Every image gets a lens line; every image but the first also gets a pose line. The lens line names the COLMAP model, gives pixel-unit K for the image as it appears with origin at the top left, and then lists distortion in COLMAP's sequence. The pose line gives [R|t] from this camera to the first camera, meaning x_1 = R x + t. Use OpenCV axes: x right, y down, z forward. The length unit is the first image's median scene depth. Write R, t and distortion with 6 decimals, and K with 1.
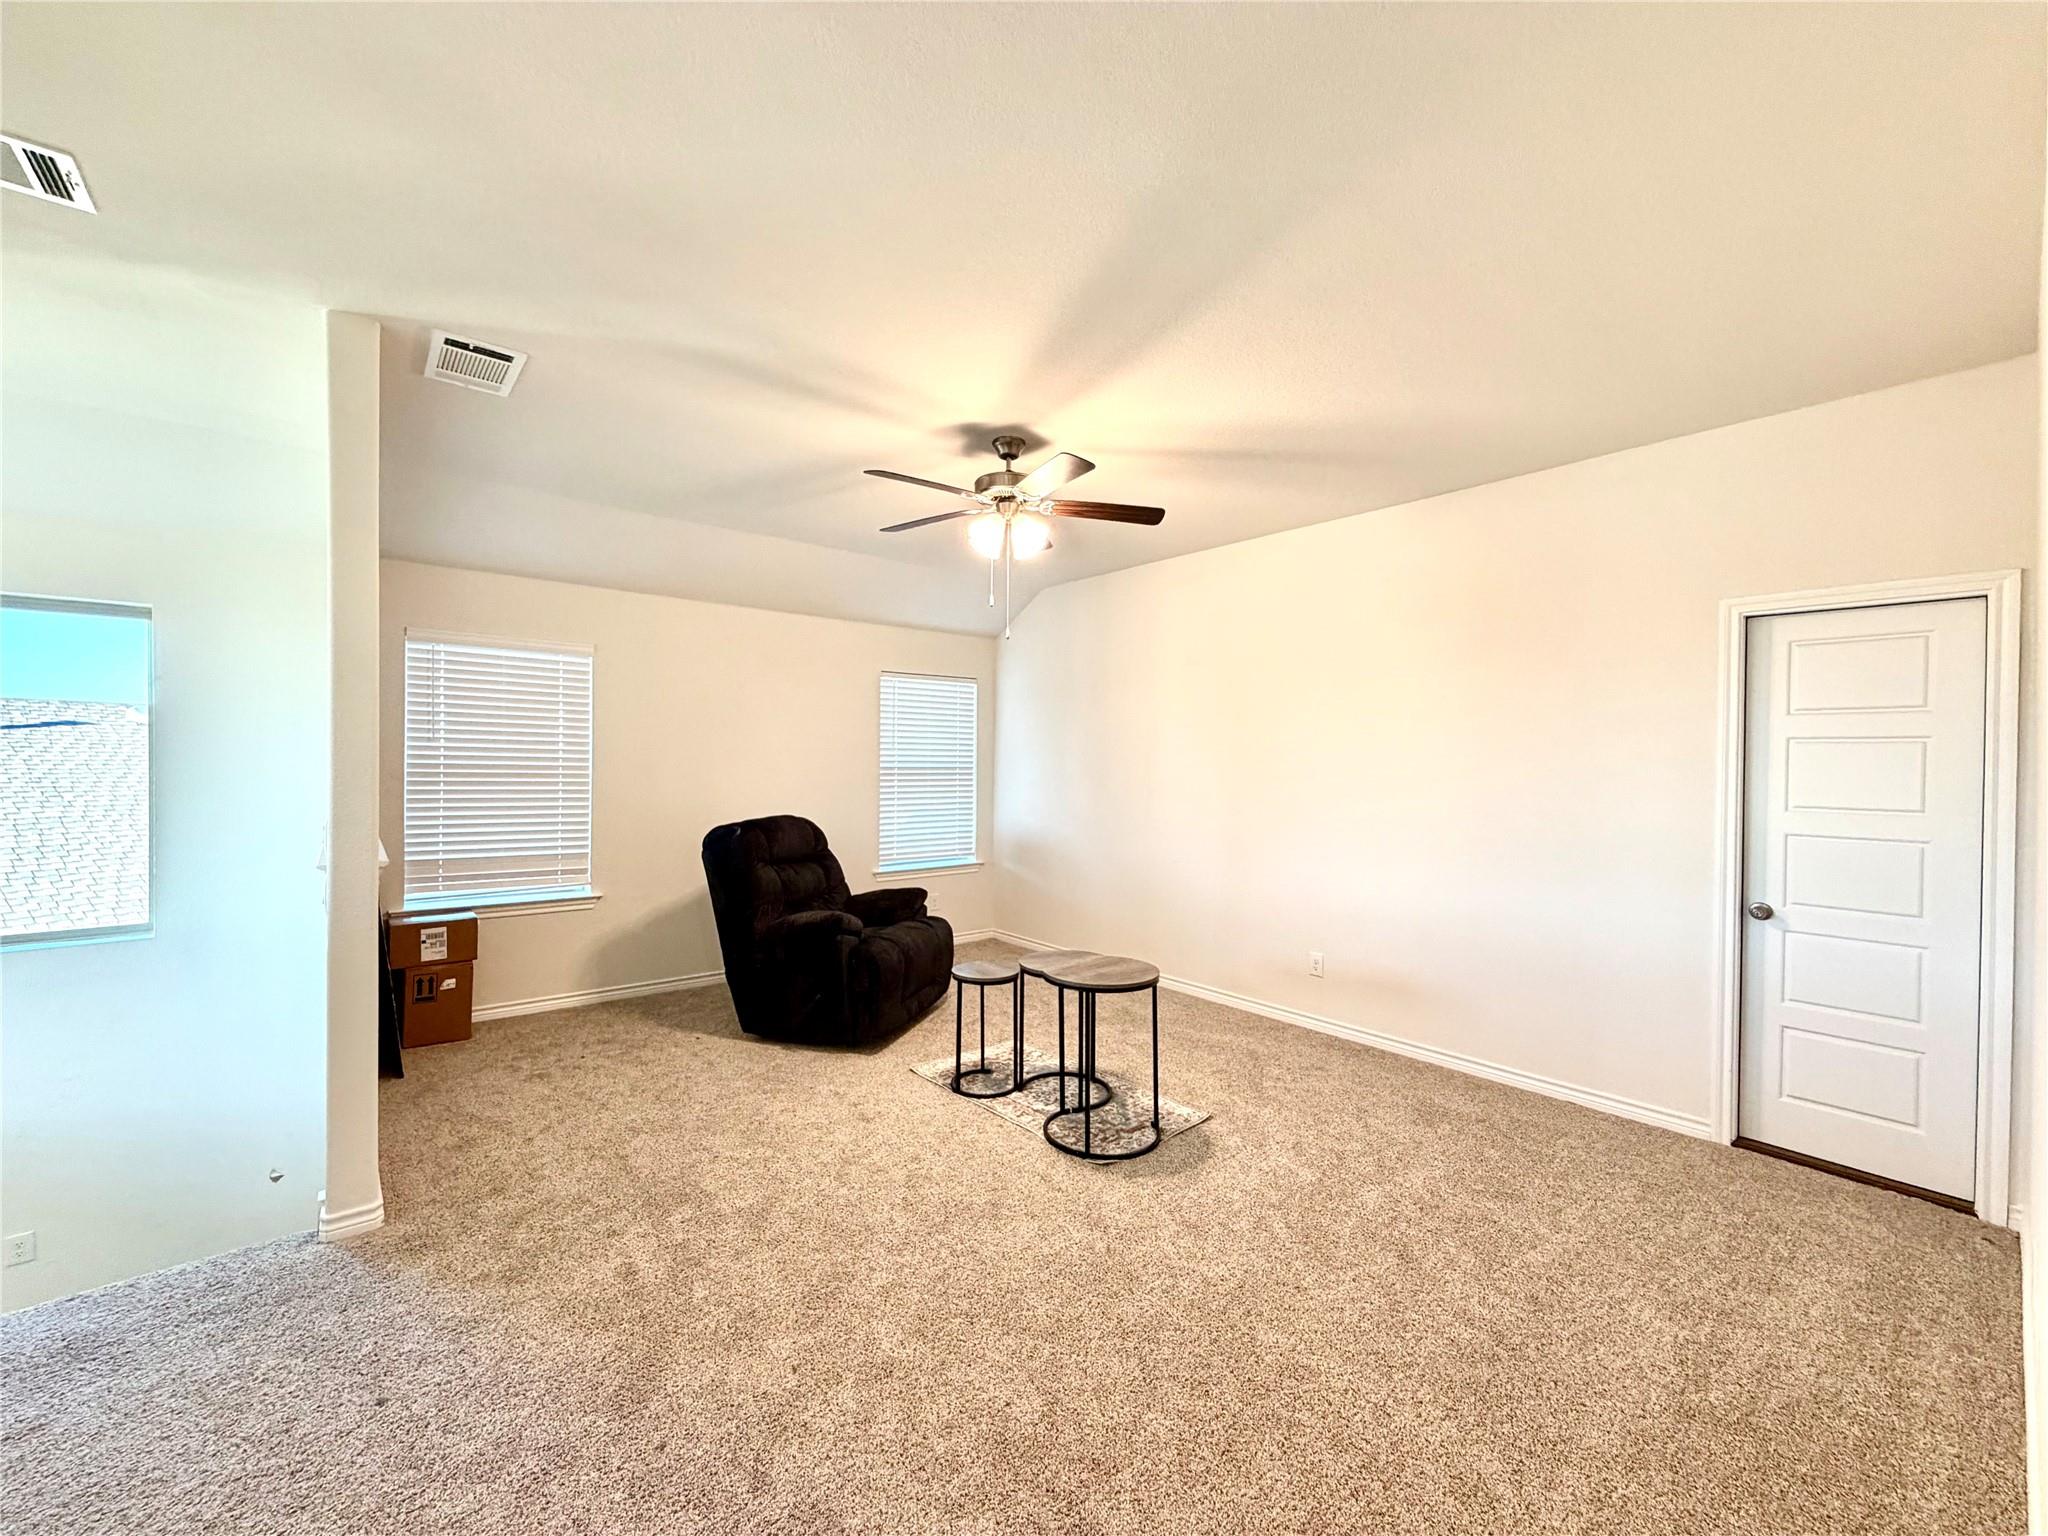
lens RADIAL K [[815.4, 0, 1020.7], [0, 815.4, 769.3], [0, 0, 1]] dist [0.002854, -0.000268]
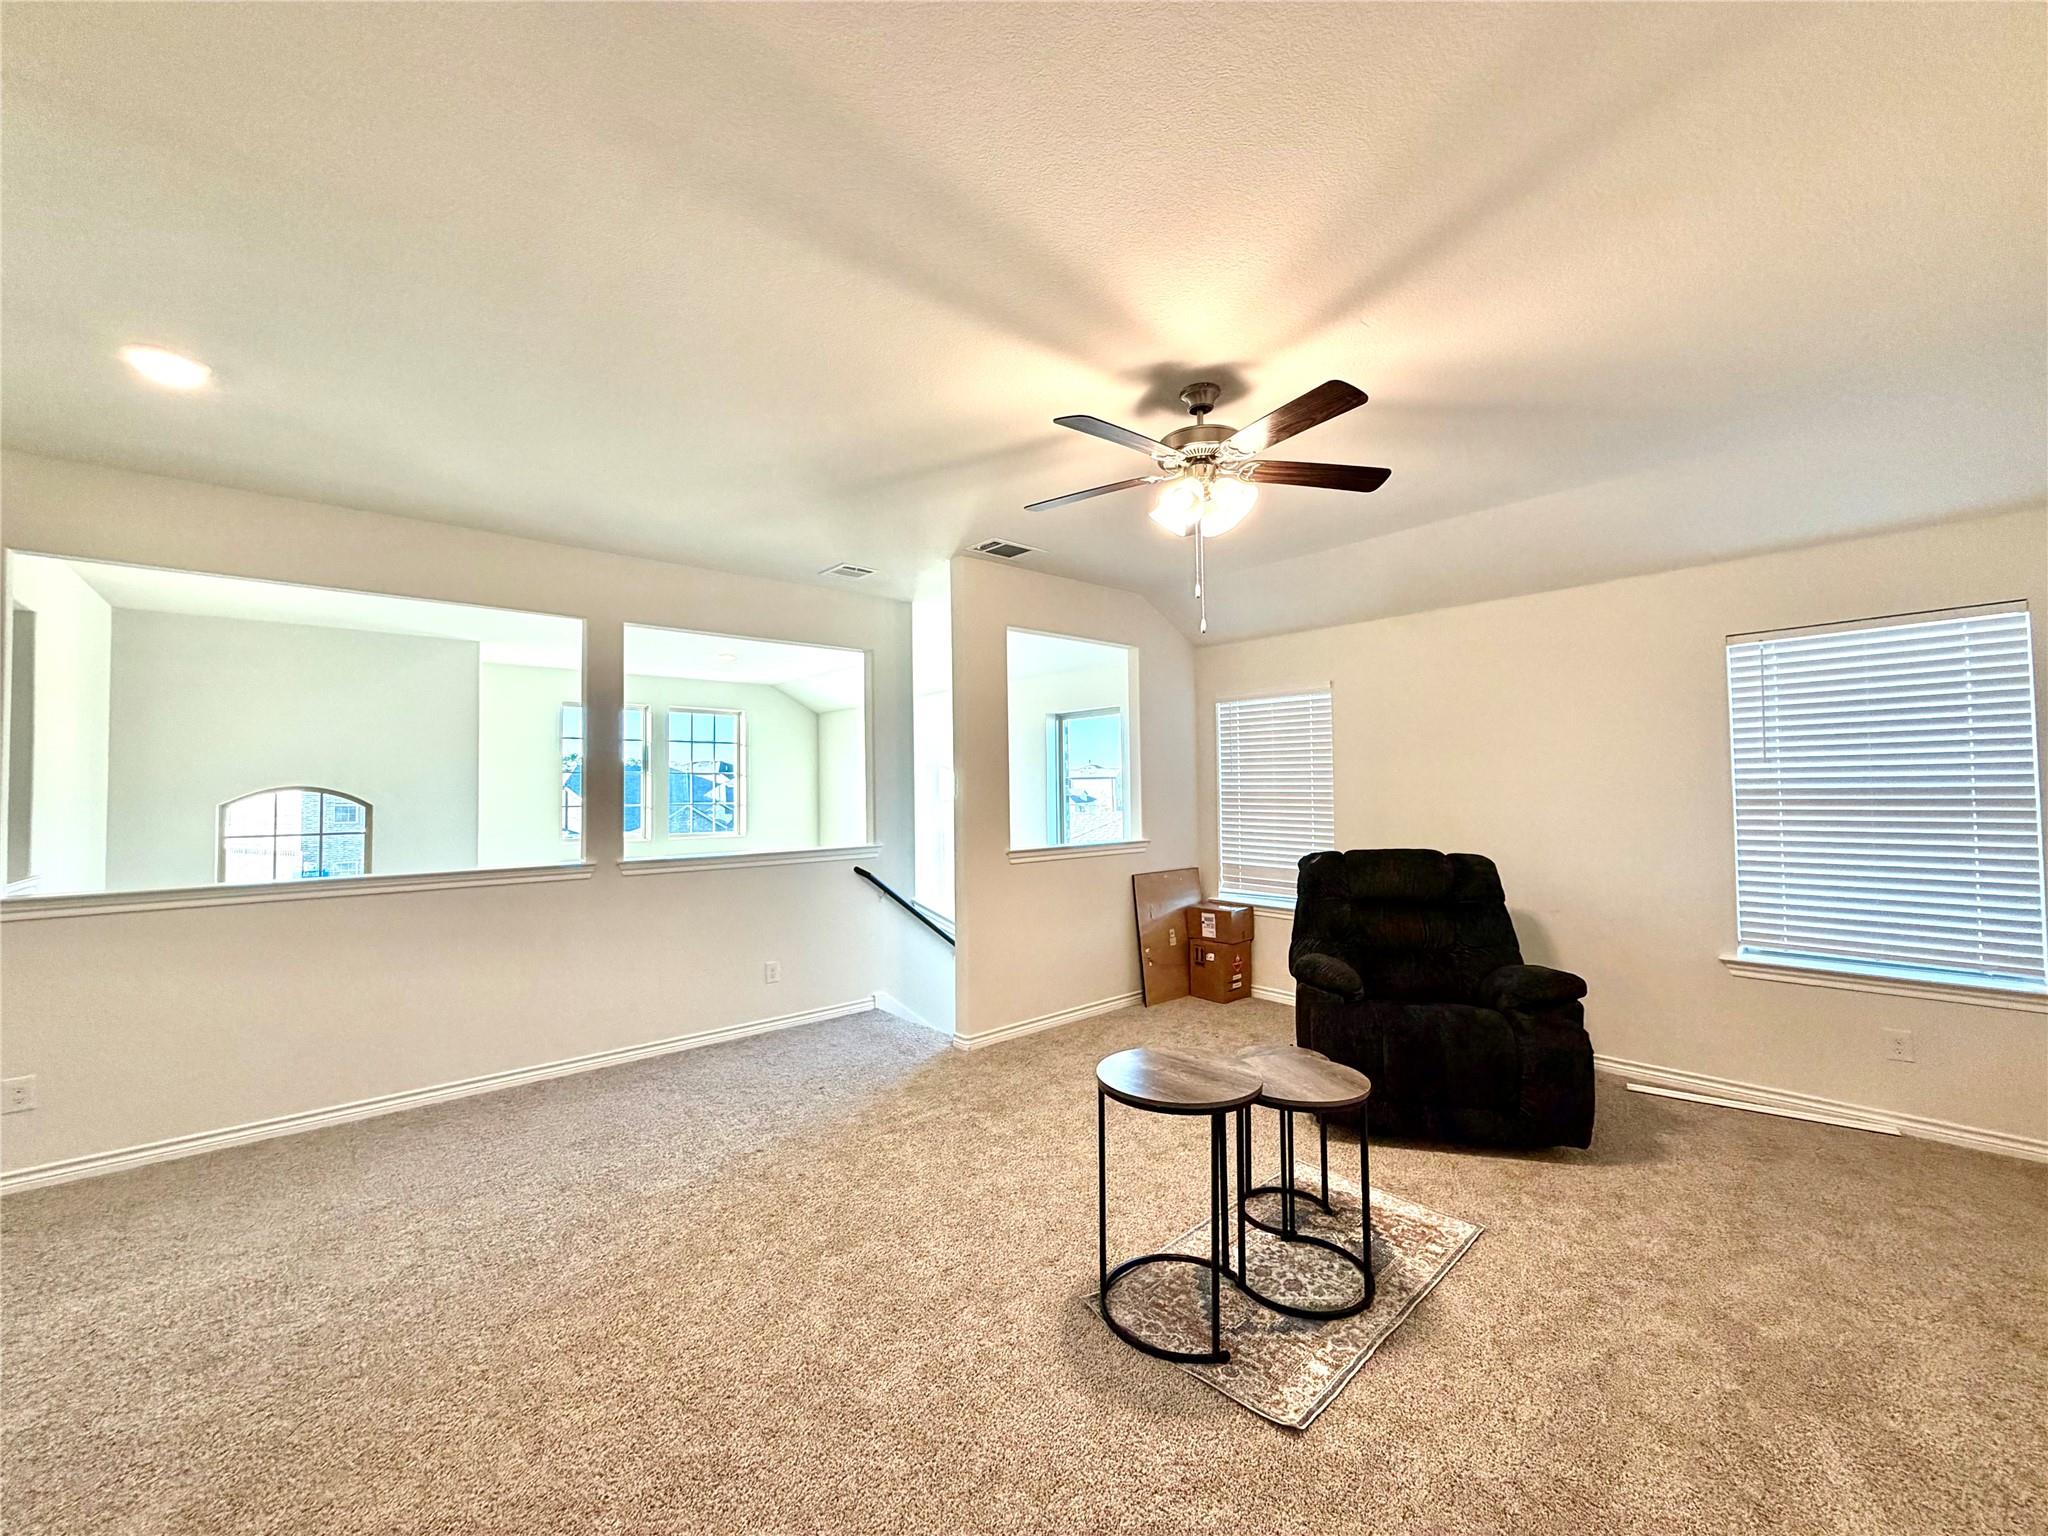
lens RADIAL K [[815.4, 0, 1020.7], [0, 815.4, 769.3], [0, 0, 1]] dist [0.002854, -0.000268]
pose [[0.024970, -0.032922, -0.999146, 0.647823], [0.007150, 0.999438, -0.032753, -0.004416], [0.999663, -0.006326, 0.025192, 0.656990]]
